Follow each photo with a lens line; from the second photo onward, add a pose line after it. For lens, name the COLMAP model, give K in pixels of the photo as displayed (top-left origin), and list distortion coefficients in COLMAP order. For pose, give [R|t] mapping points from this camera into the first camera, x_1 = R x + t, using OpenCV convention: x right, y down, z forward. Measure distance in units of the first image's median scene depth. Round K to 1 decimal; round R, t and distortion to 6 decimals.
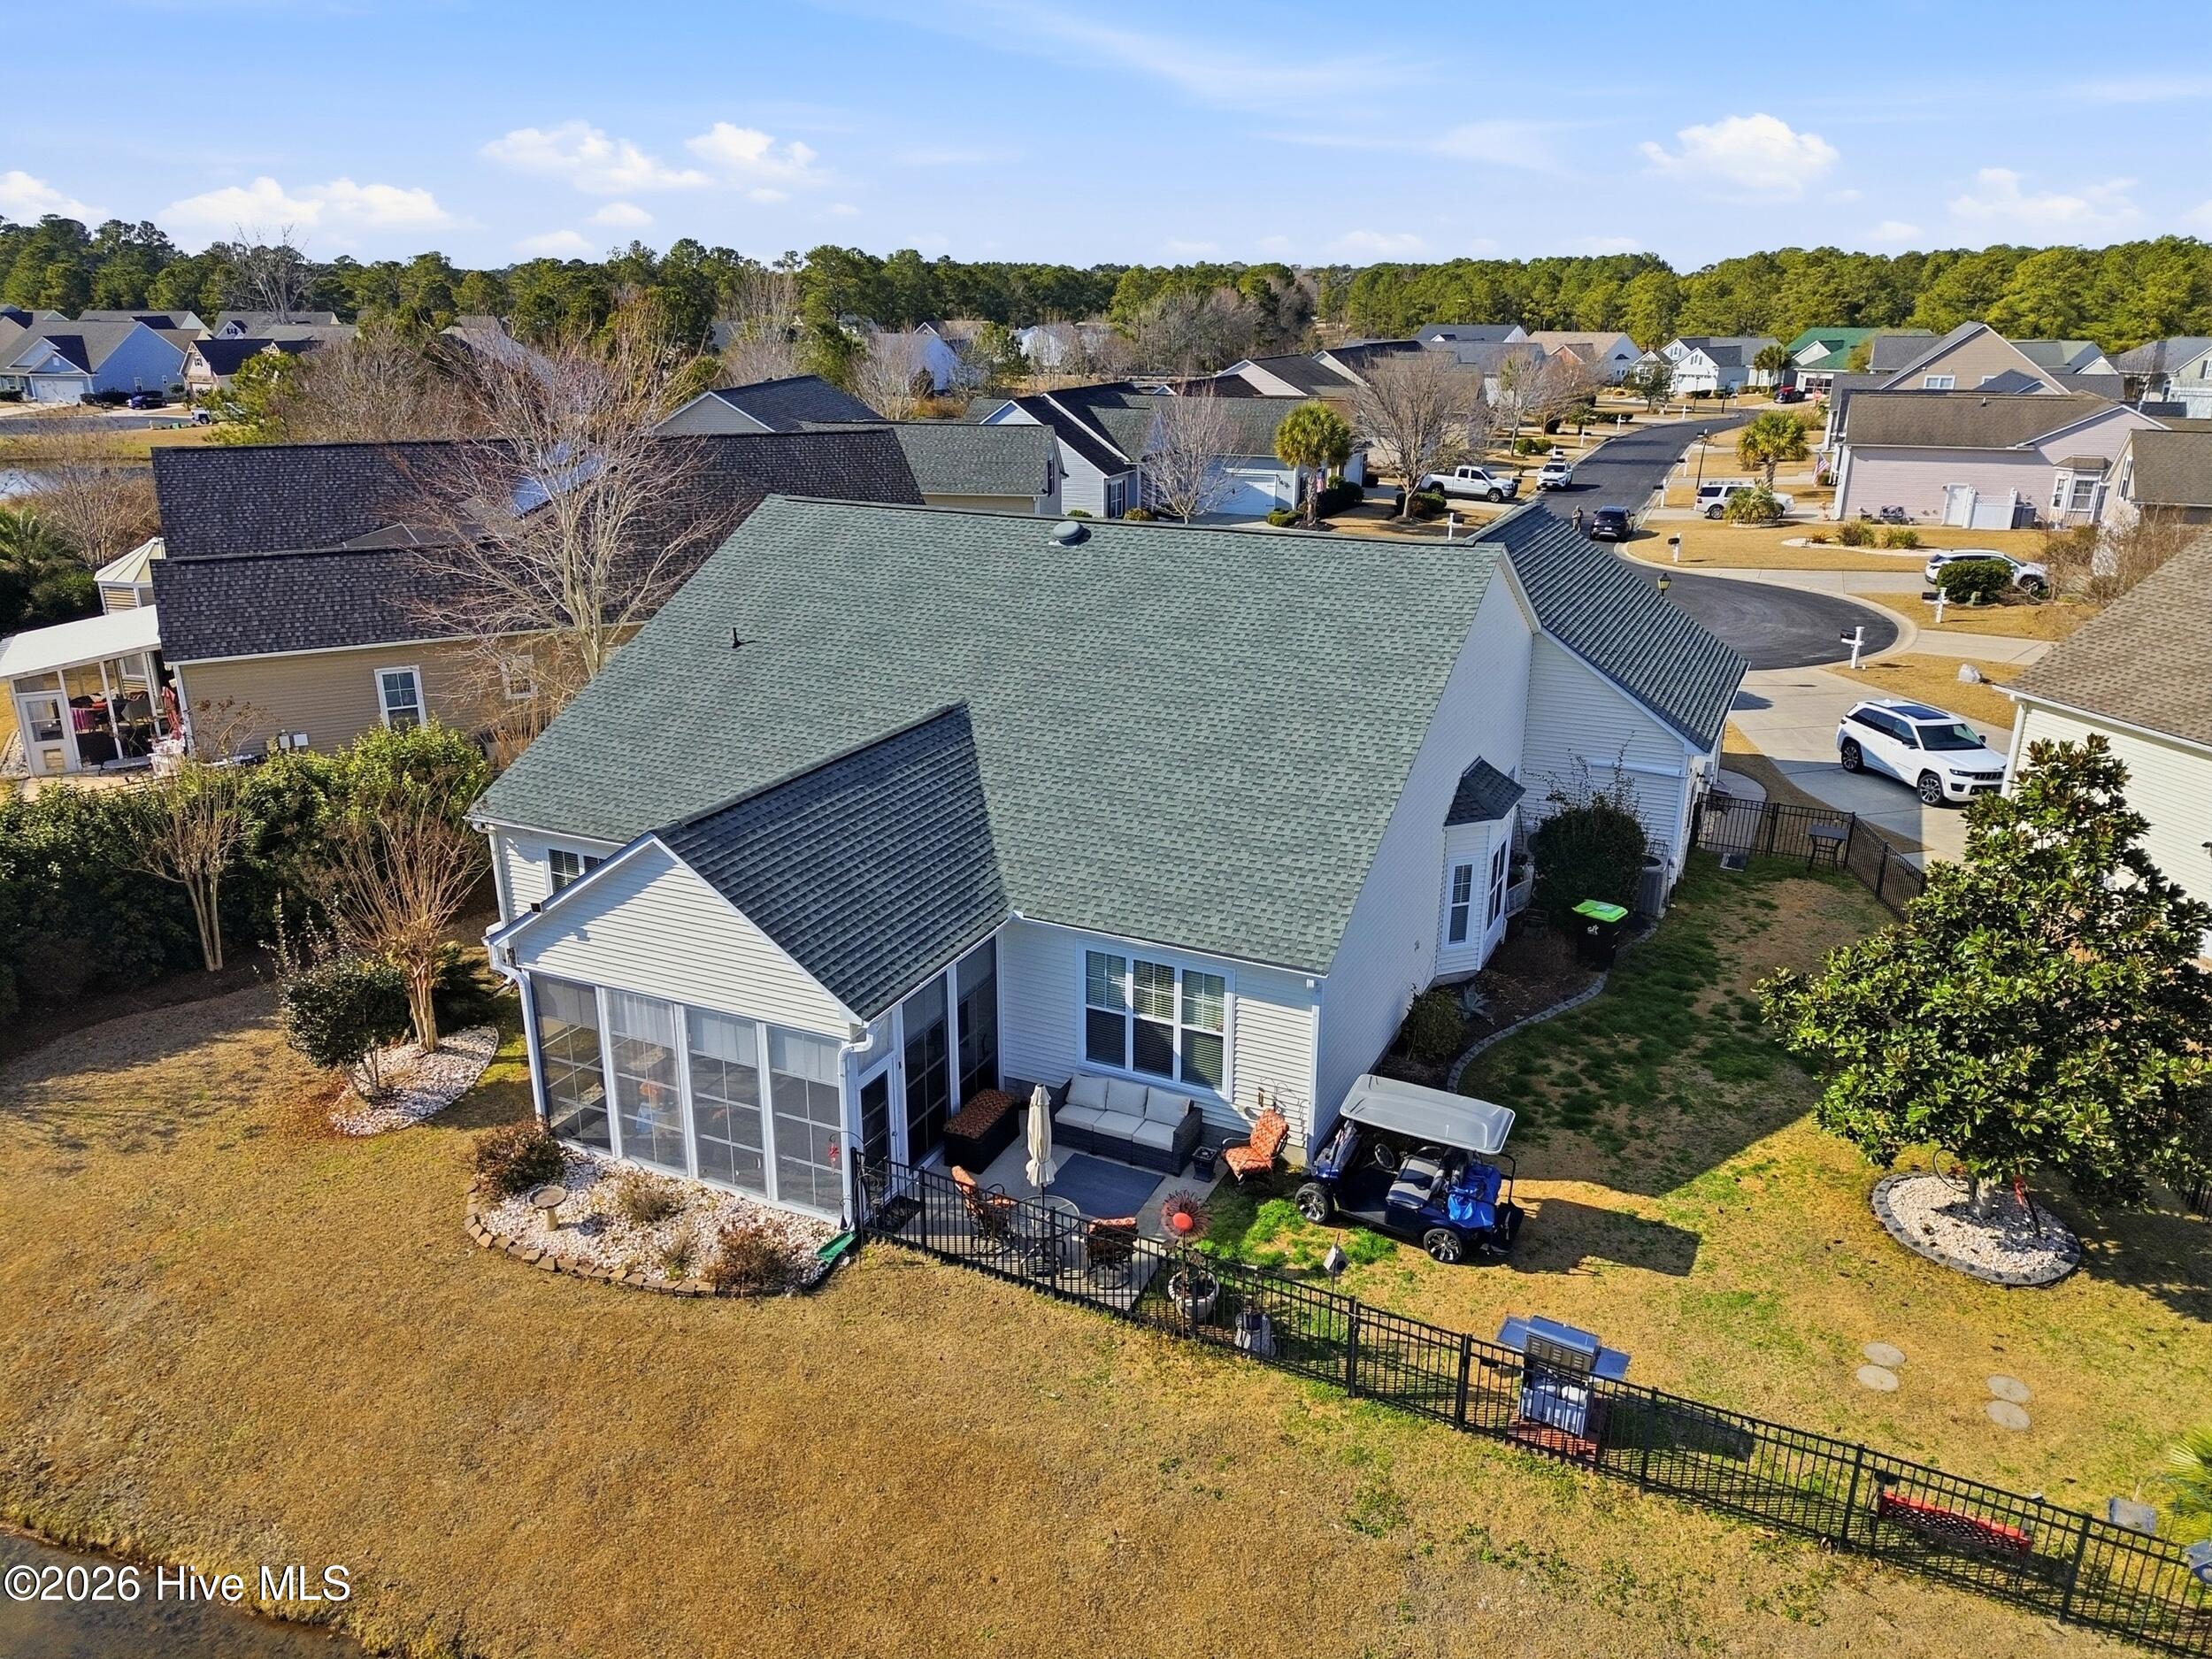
lens RADIAL K [[1561.5, 0, 1108.6], [0, 1561.5, 826.8], [0, 0, 1]] dist [0.073550, -0.070355]
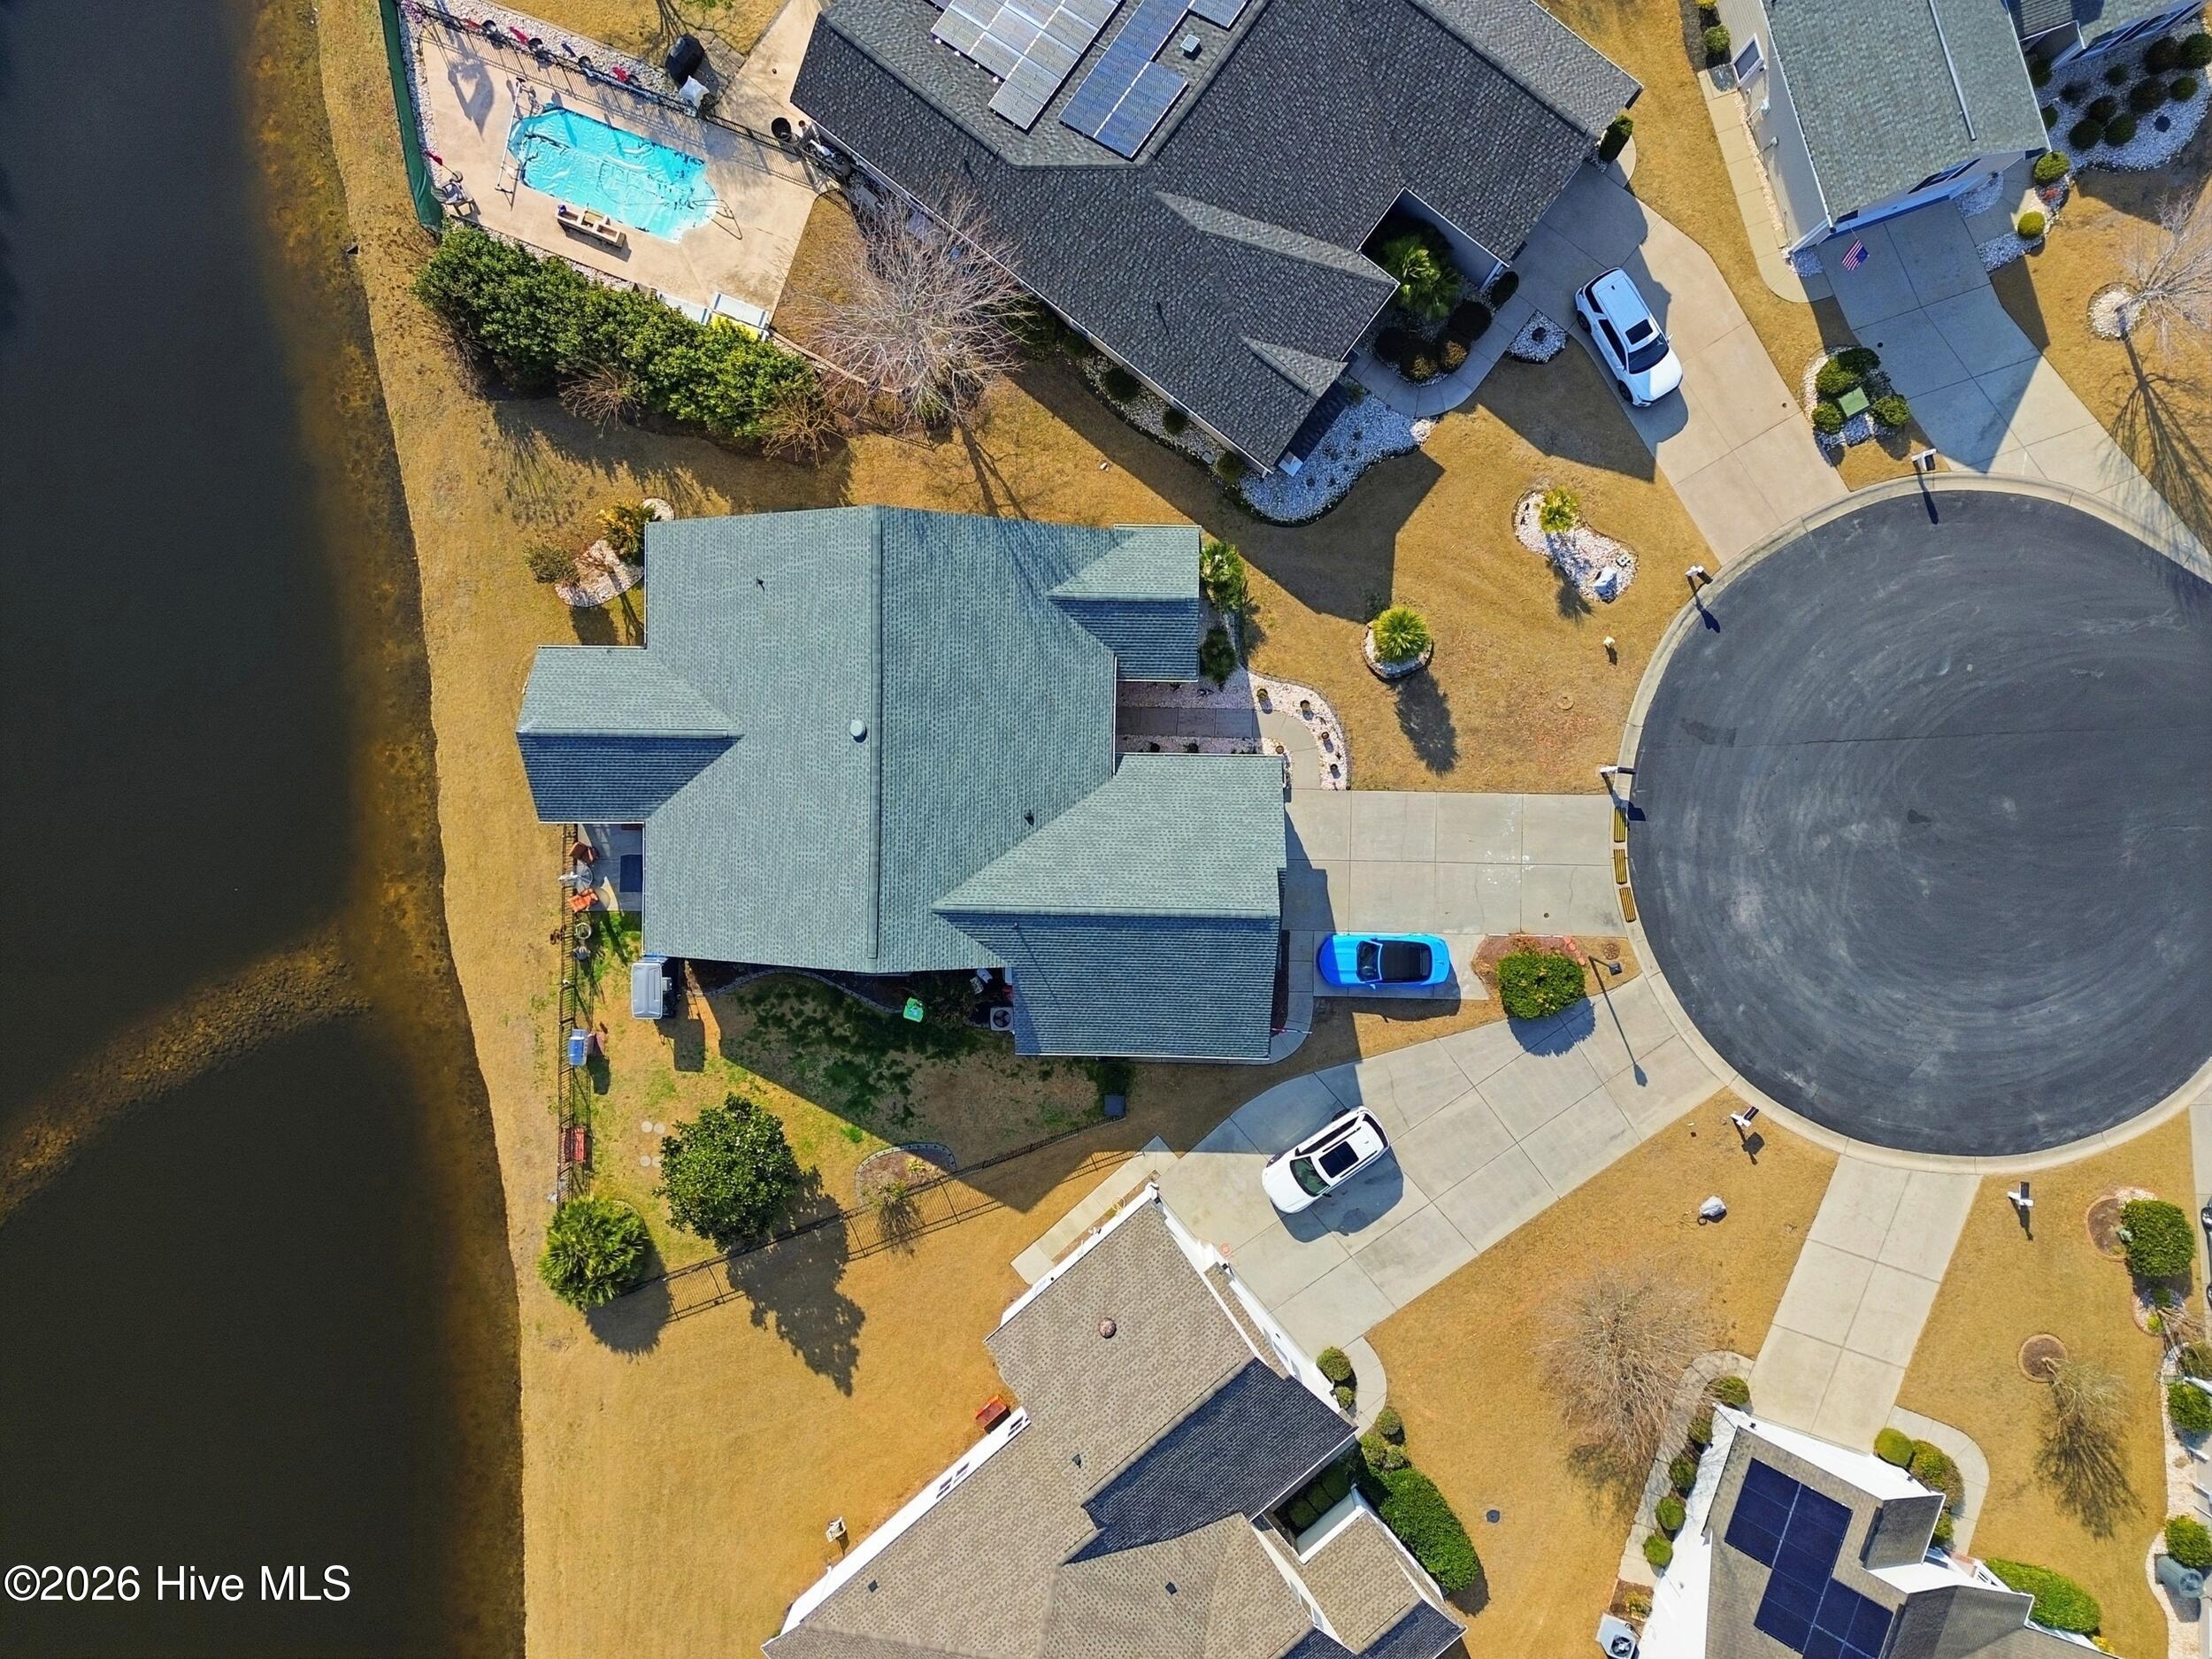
lens RADIAL K [[1561.5, 0, 1108.6], [0, 1561.5, 826.8], [0, 0, 1]] dist [0.073550, -0.070355]
pose [[0.417736, 0.908429, 0.015880, 0.222163], [-0.286711, 0.115217, 0.951064, -2.649823], [0.862145, -0.401847, 0.308587, 0.899546]]
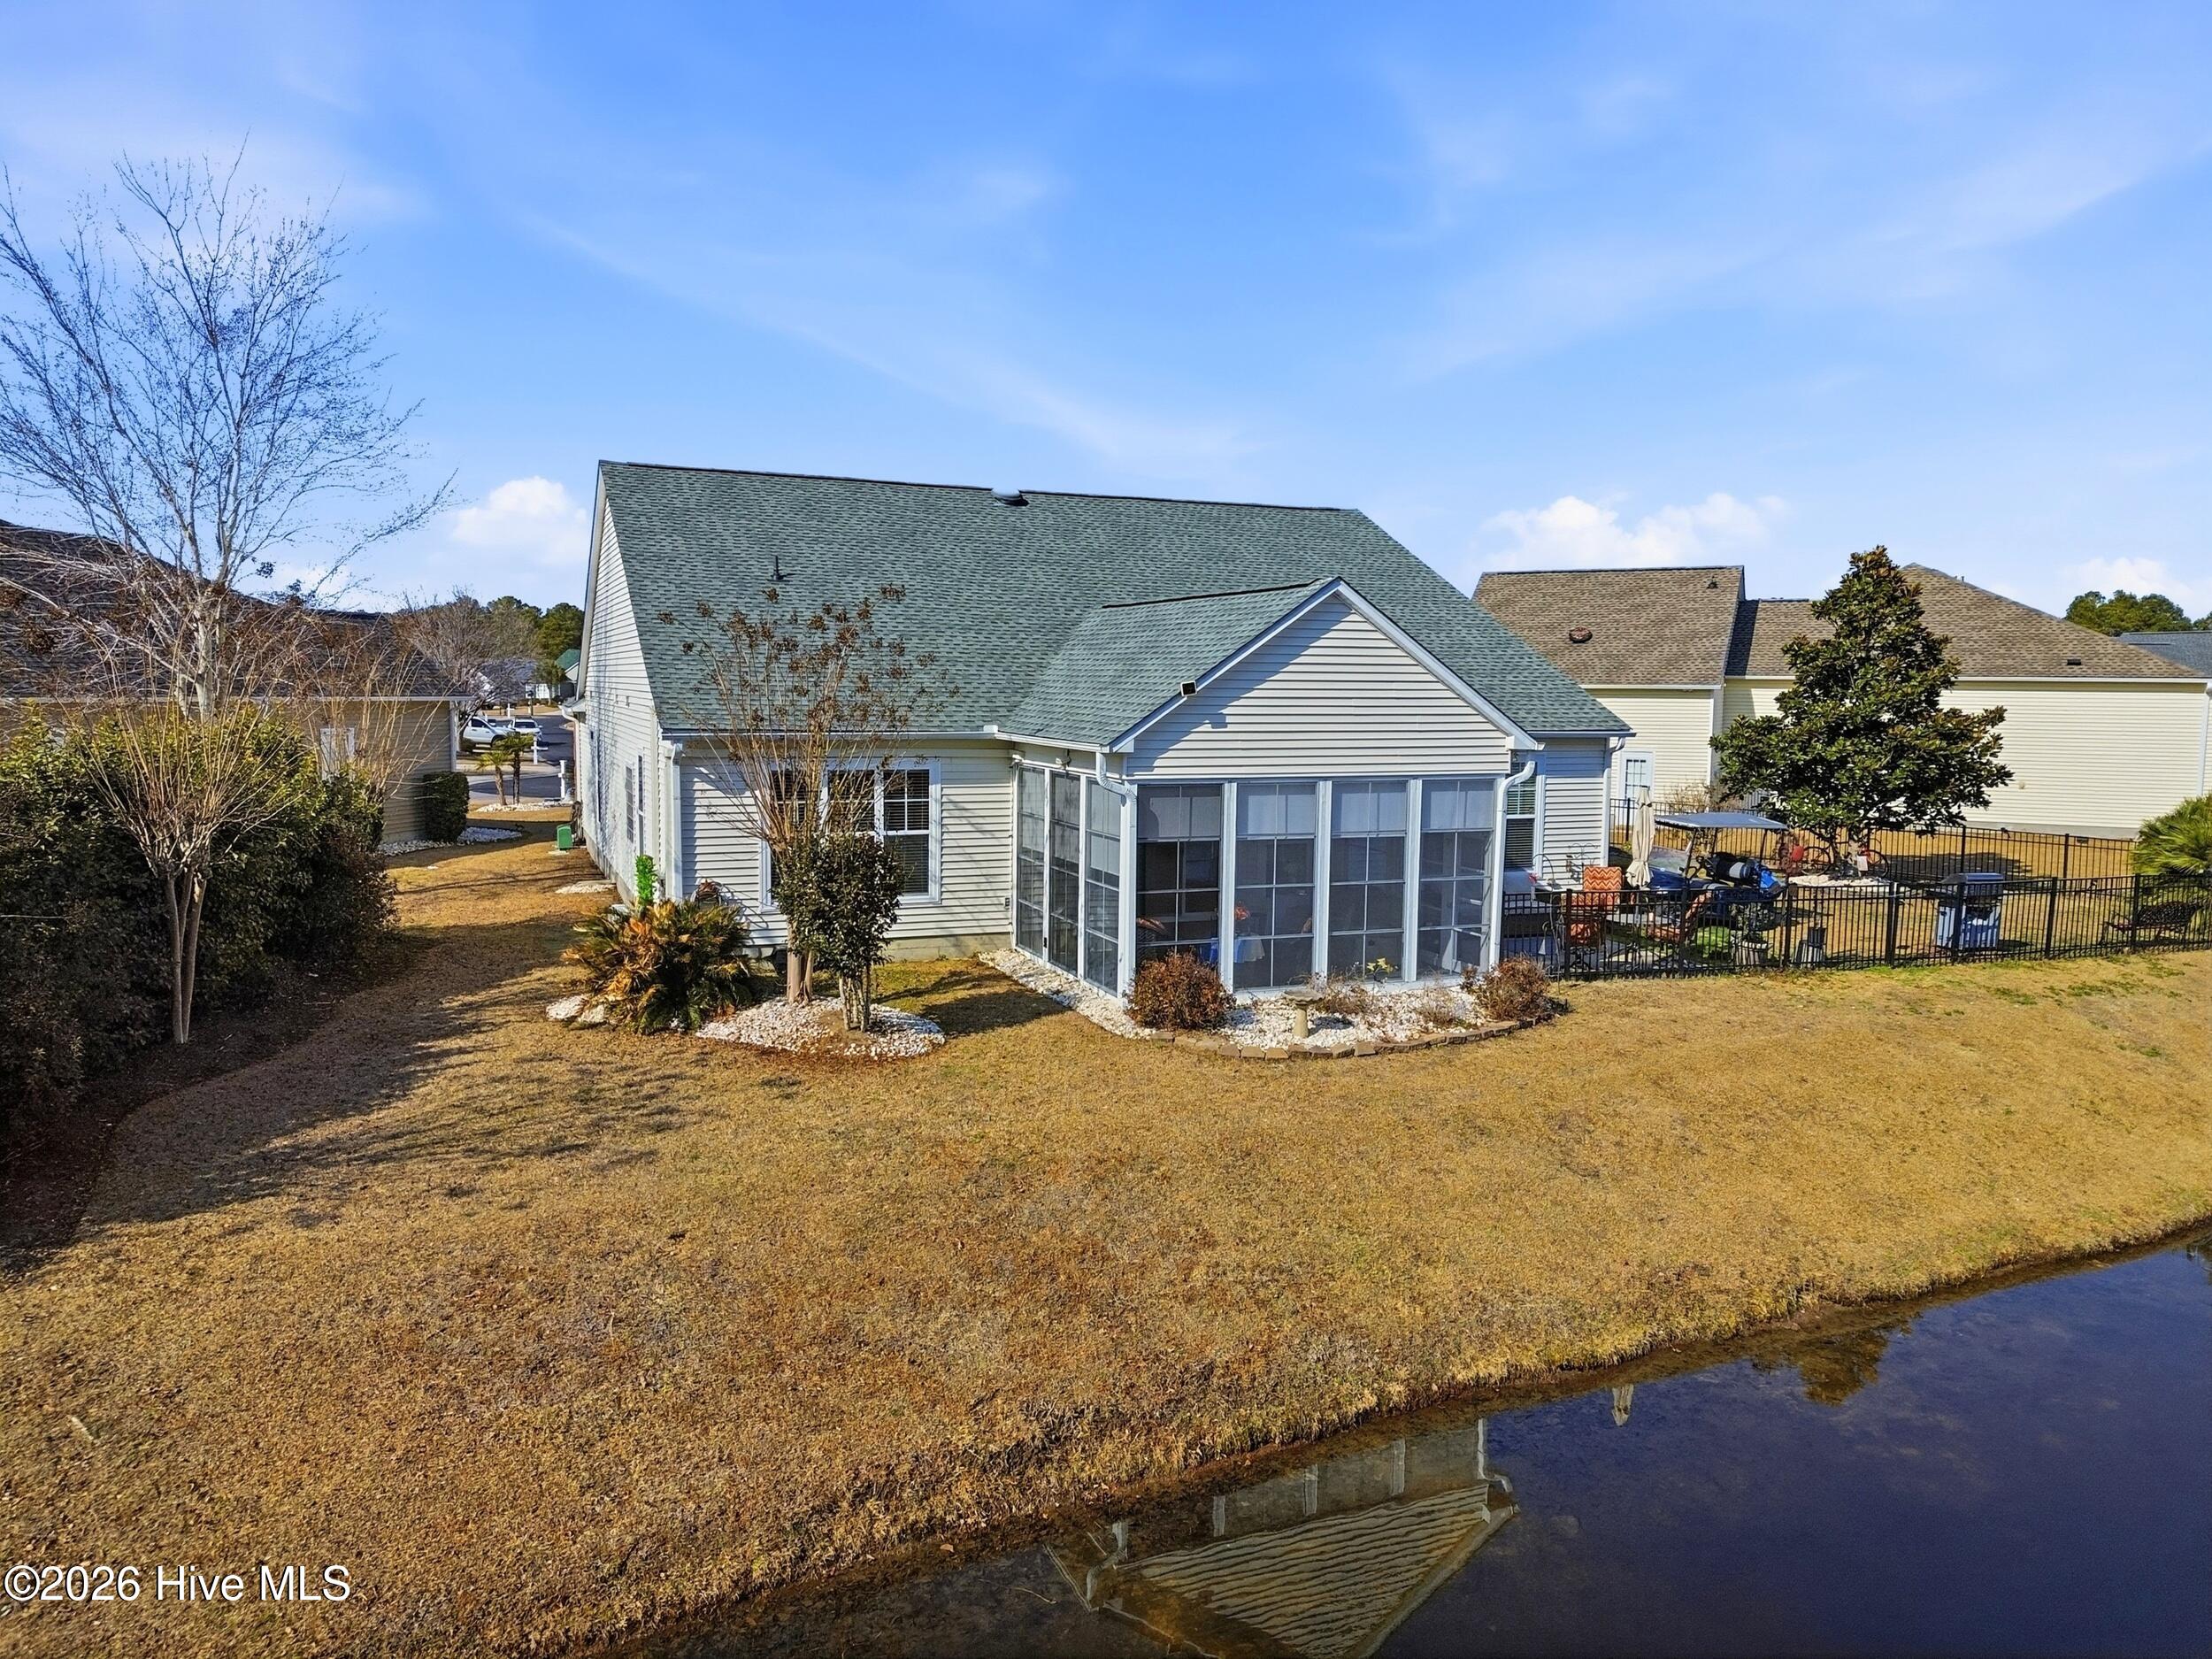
lens RADIAL K [[1561.5, 0, 1108.6], [0, 1561.5, 826.8], [0, 0, 1]] dist [0.073550, -0.070355]
pose [[0.673970, -0.061677, 0.736179, -1.020399], [0.227259, 0.965496, -0.127166, 0.222297], [-0.702935, 0.253010, 0.664732, 0.464114]]
